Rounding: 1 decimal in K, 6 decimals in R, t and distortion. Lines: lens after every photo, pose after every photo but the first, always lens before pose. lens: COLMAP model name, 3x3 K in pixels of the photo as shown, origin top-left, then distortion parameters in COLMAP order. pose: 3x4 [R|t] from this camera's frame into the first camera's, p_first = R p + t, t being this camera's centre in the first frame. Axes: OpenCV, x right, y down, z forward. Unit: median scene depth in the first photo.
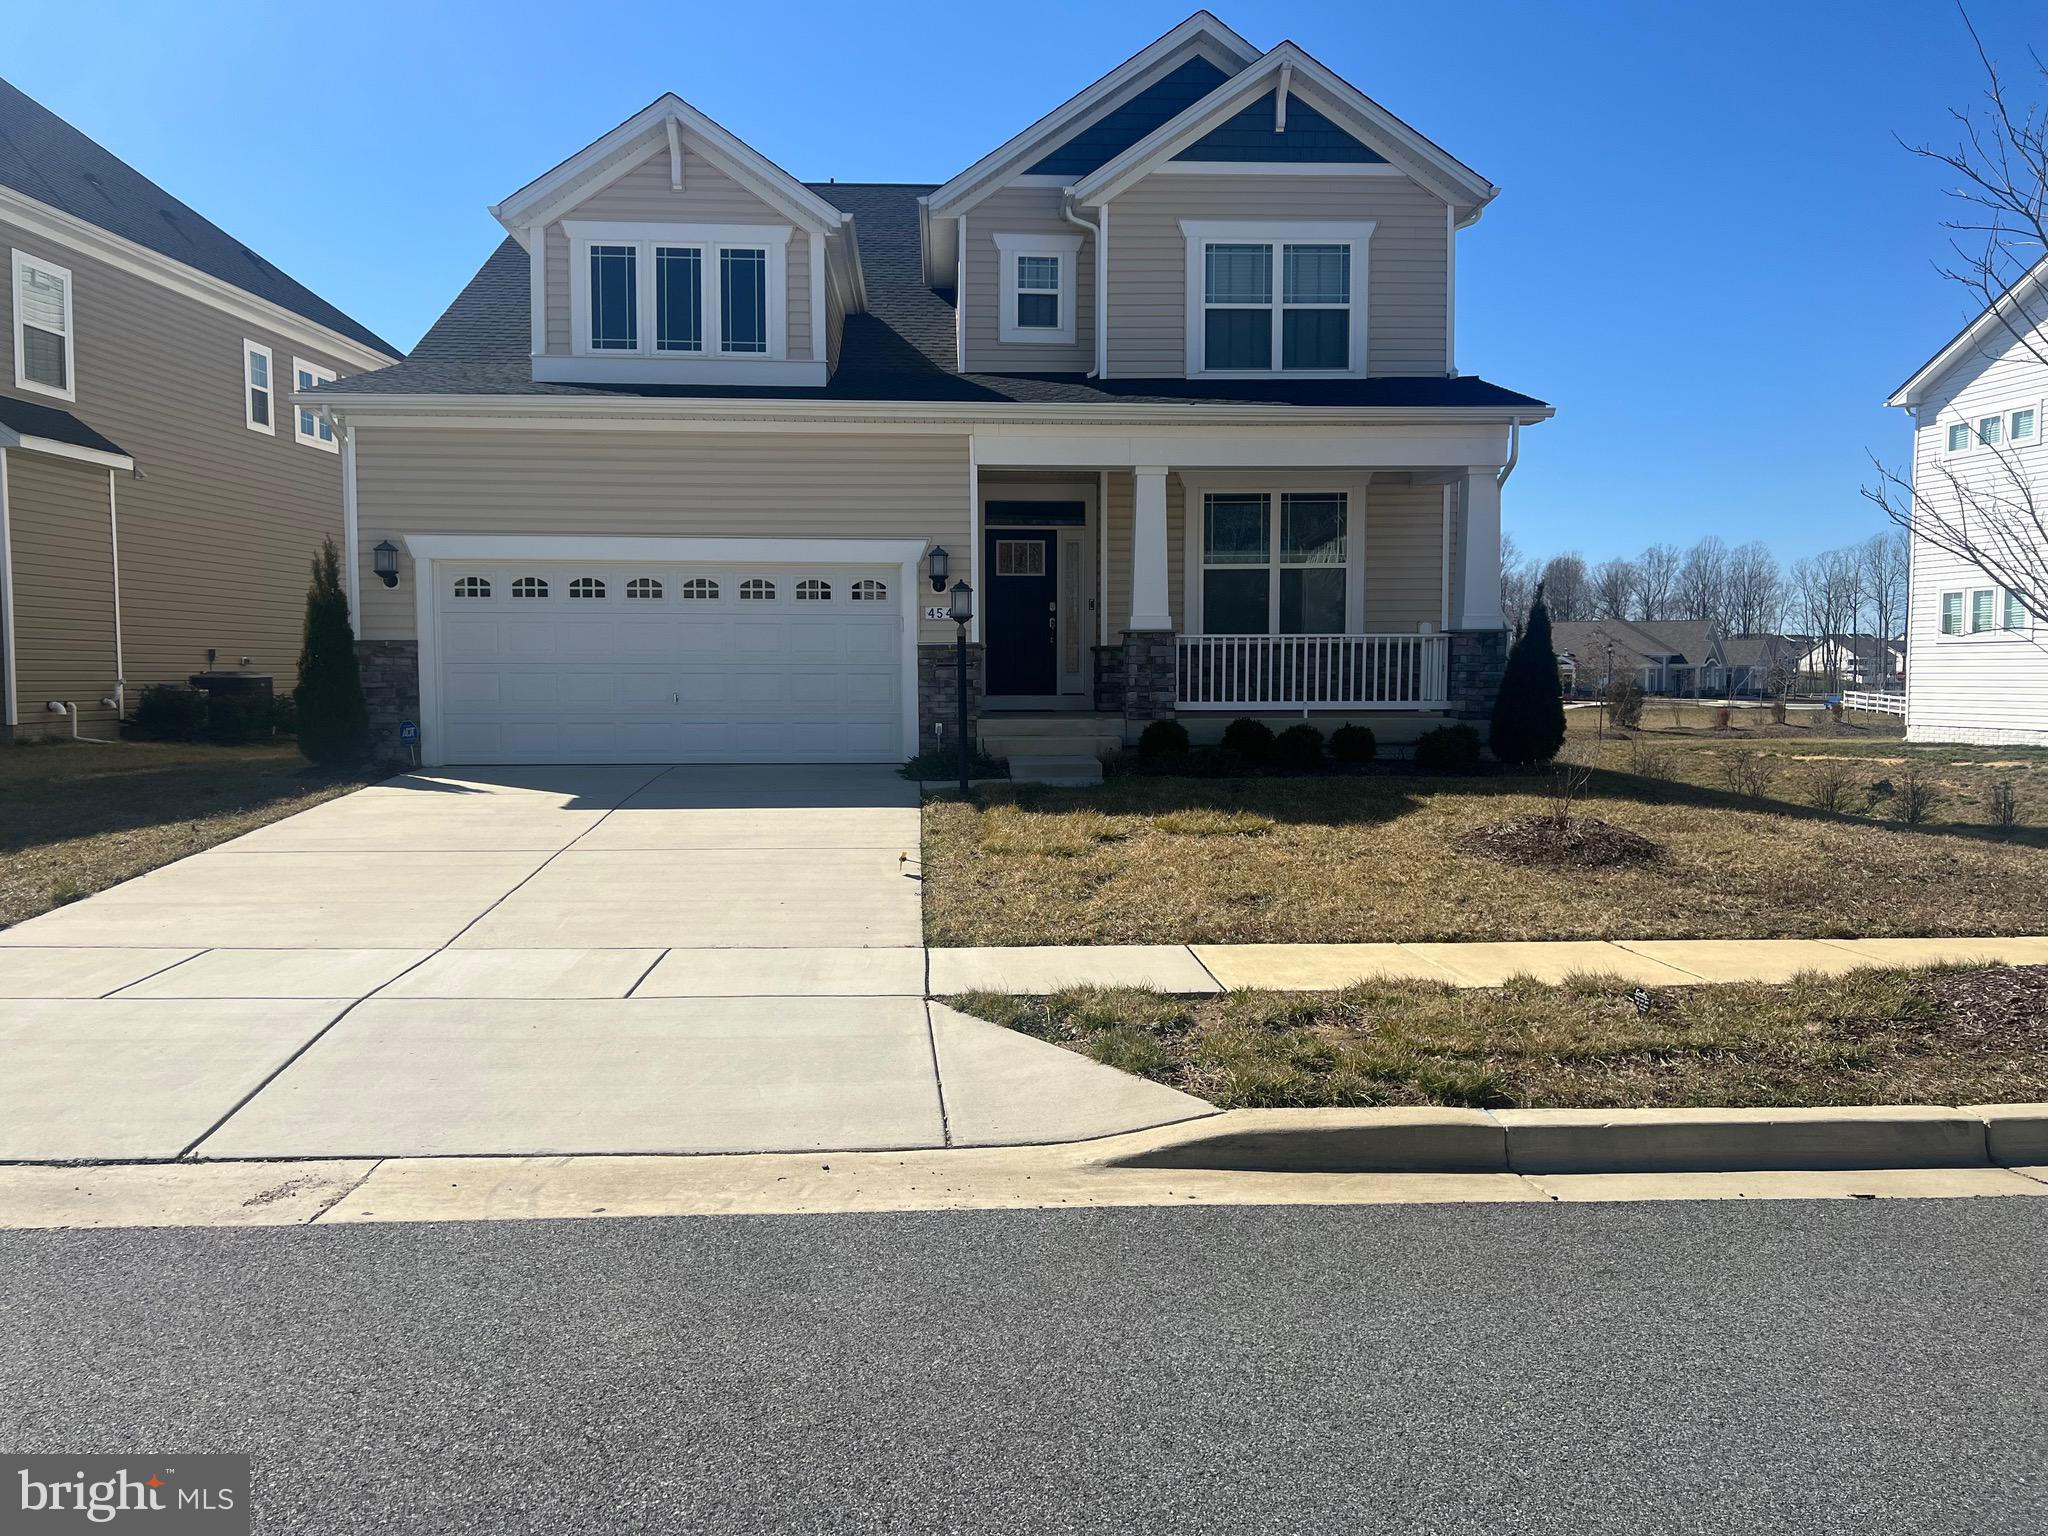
lens RADIAL K [[1548.7, 0, 1025.7], [0, 1548.7, 766.4], [0, 0, 1]] dist [0.044064, -0.018745]
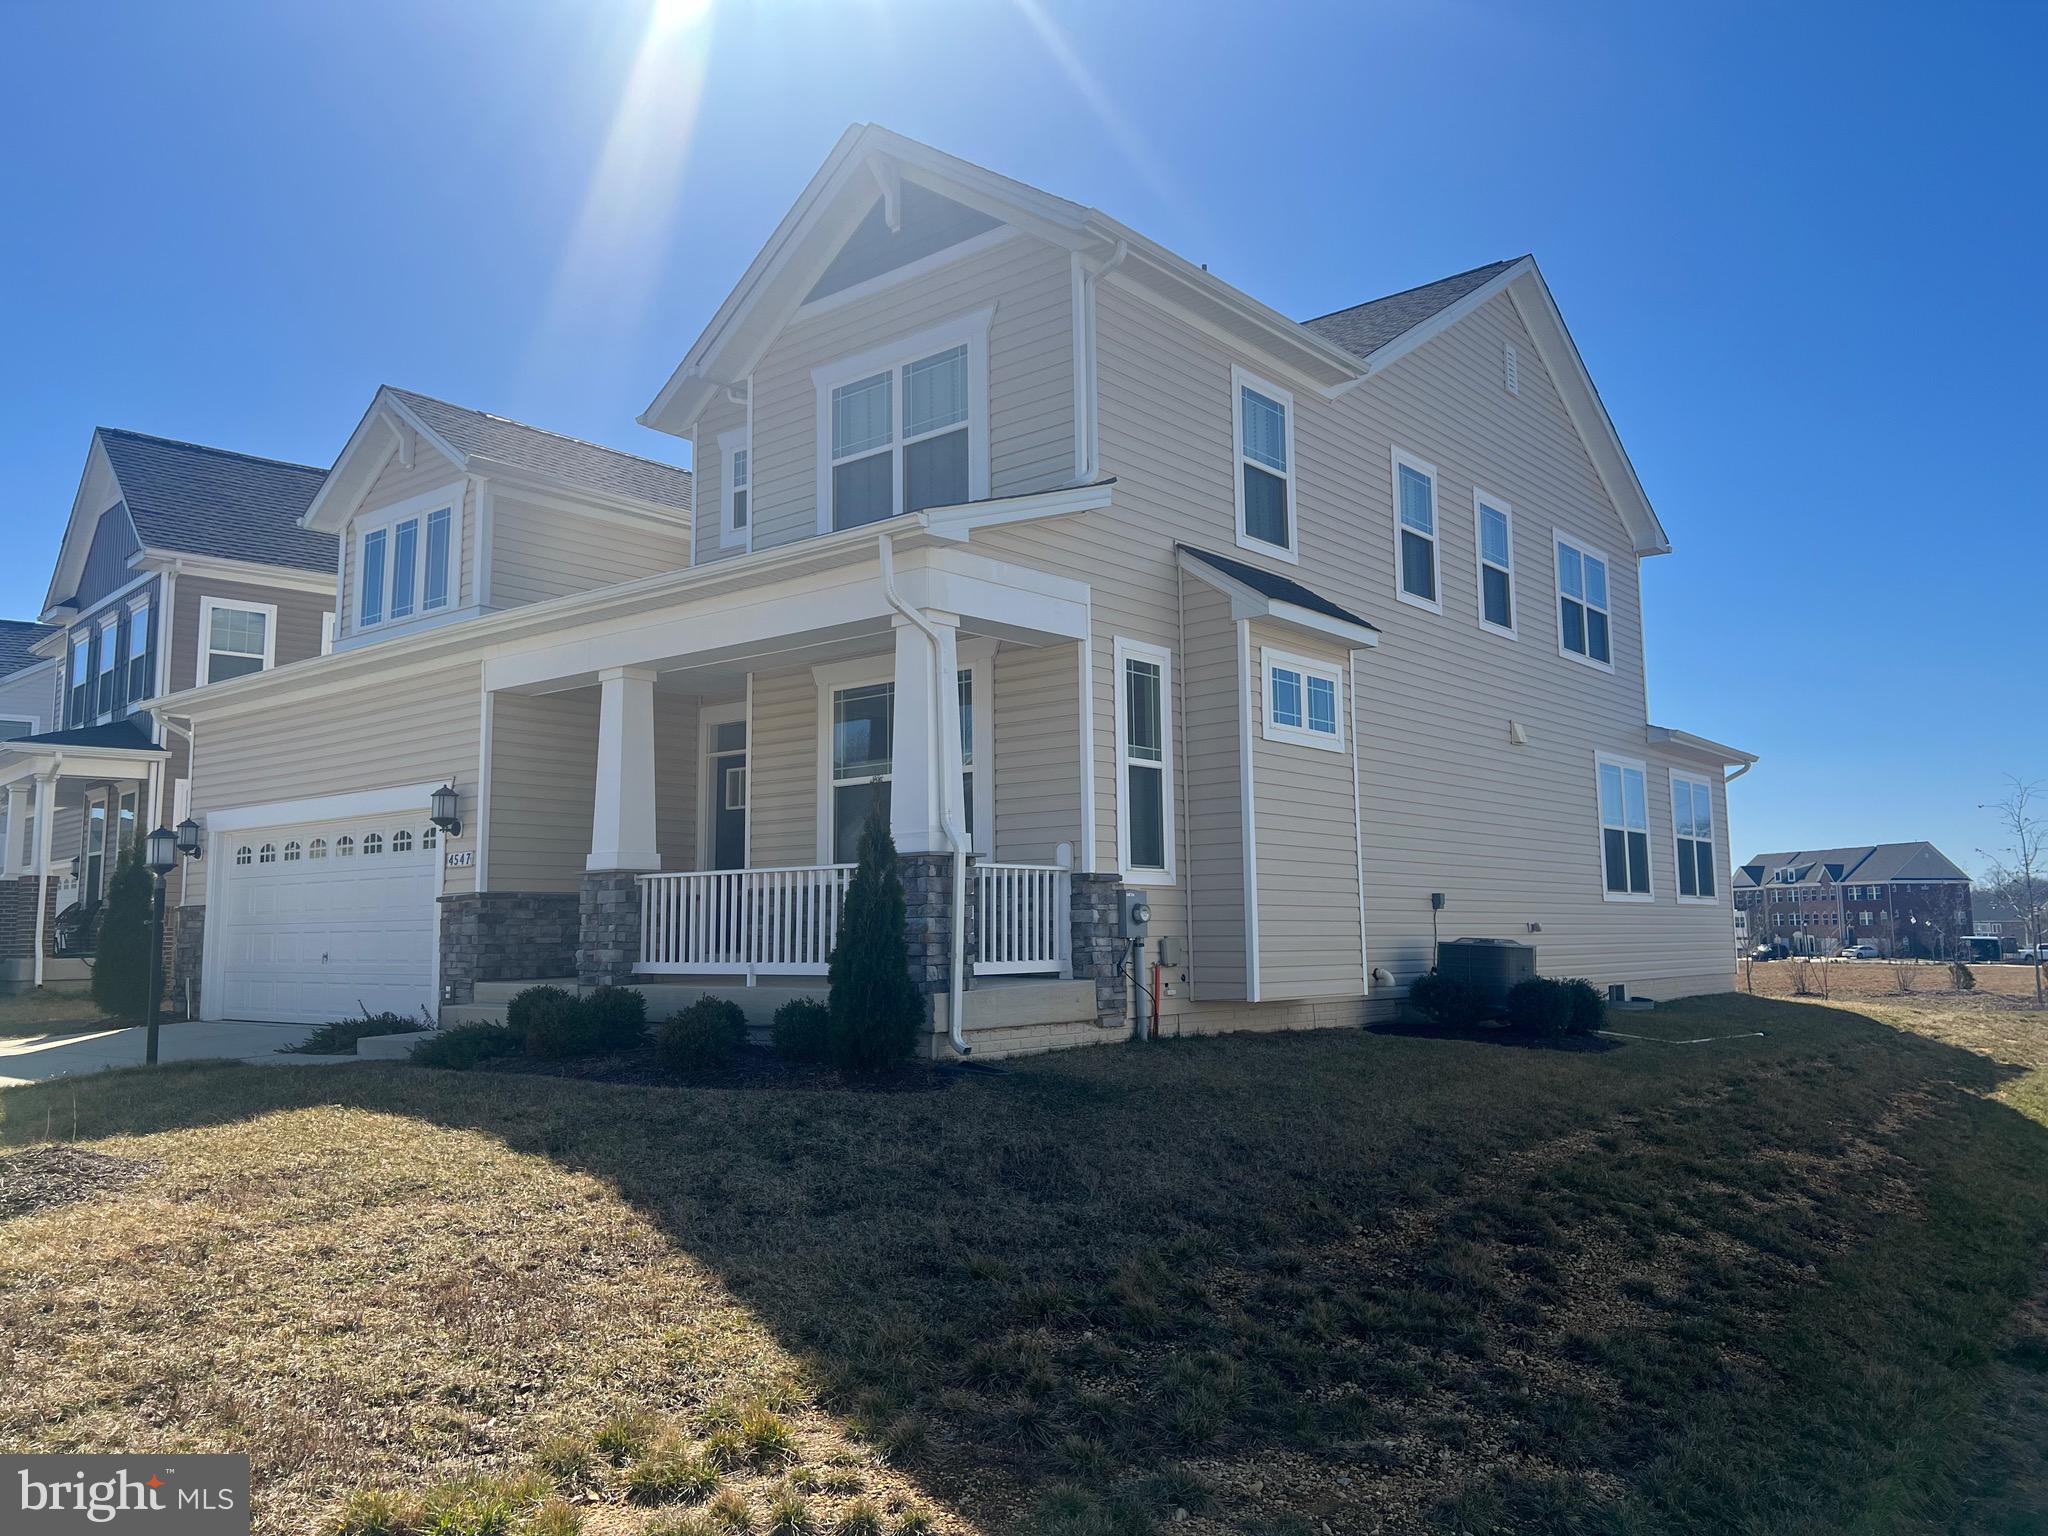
lens RADIAL K [[1548.7, 0, 1018.4], [0, 1548.7, 765.4], [0, 0, 1]] dist [0.044064, -0.018745]
pose [[0.728384, -0.081196, -0.680341, 0.767513], [-0.034087, 0.987430, -0.154340, -0.025070], [0.684321, 0.135610, 0.716460, 0.554261]]
